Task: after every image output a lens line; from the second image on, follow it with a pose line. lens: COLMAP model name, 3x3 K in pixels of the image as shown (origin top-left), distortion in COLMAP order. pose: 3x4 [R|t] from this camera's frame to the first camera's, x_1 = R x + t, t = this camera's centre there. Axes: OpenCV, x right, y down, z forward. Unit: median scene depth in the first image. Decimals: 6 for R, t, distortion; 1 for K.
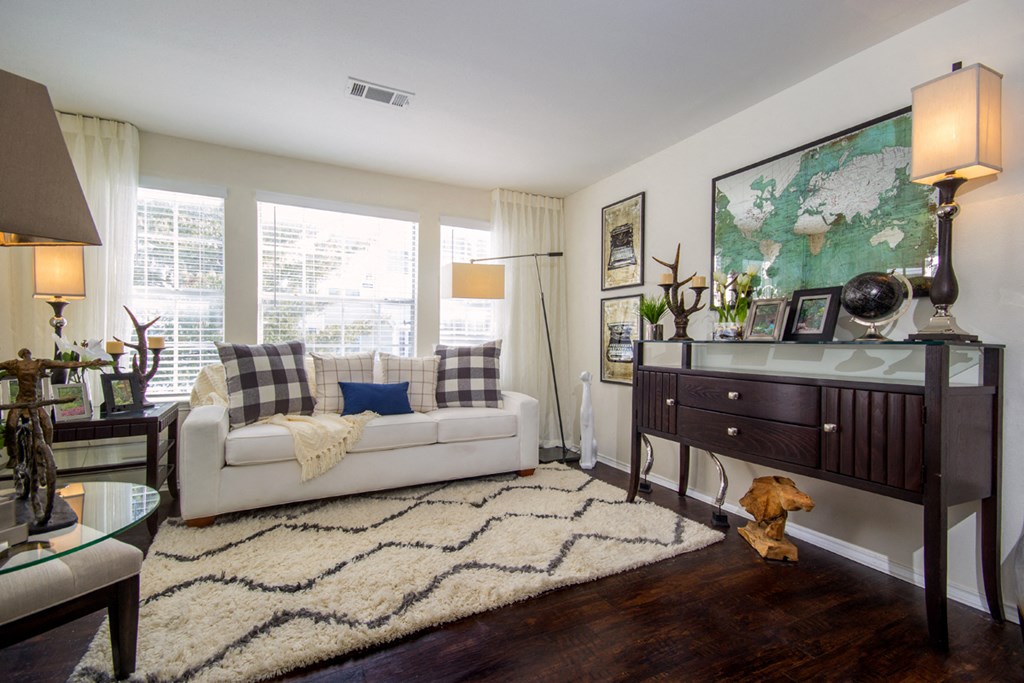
lens RADIAL K [[460.3, 0, 511.4], [0, 460.3, 347.0], [0, 0, 1]] dist [0.002525, -0.005141]
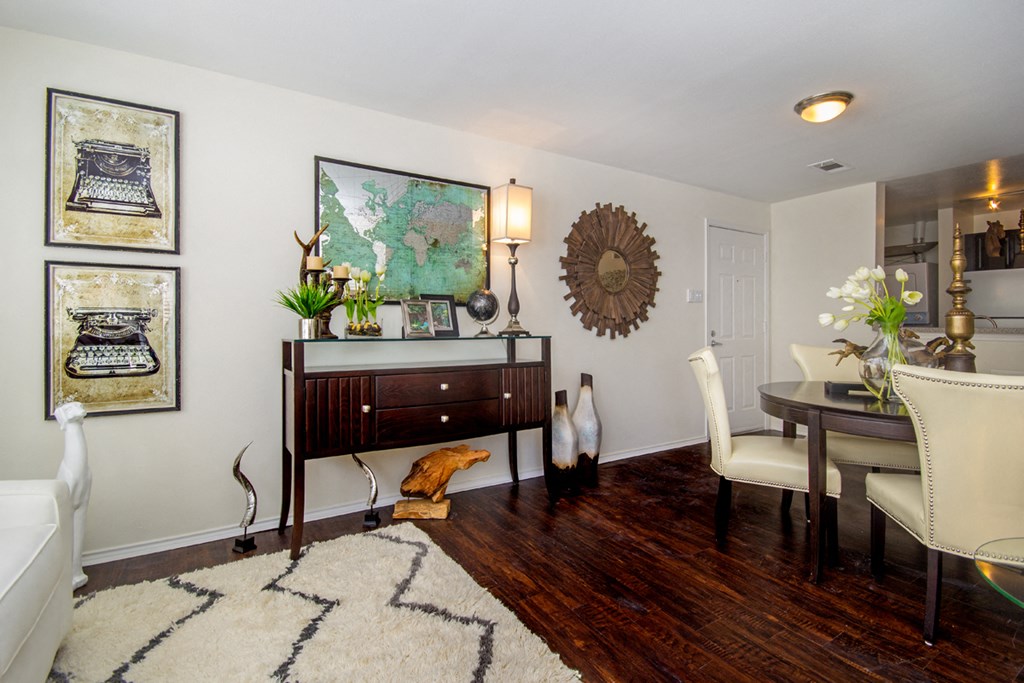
lens RADIAL K [[495.8, 0, 509.1], [0, 495.8, 323.9], [0, 0, 1]] dist [-0.002894, -0.000426]
pose [[-0.104503, -0.007566, 0.994496, -0.590455], [0.010963, 0.999902, 0.008760, -0.045764], [-0.994464, 0.011818, -0.104410, 0.769793]]
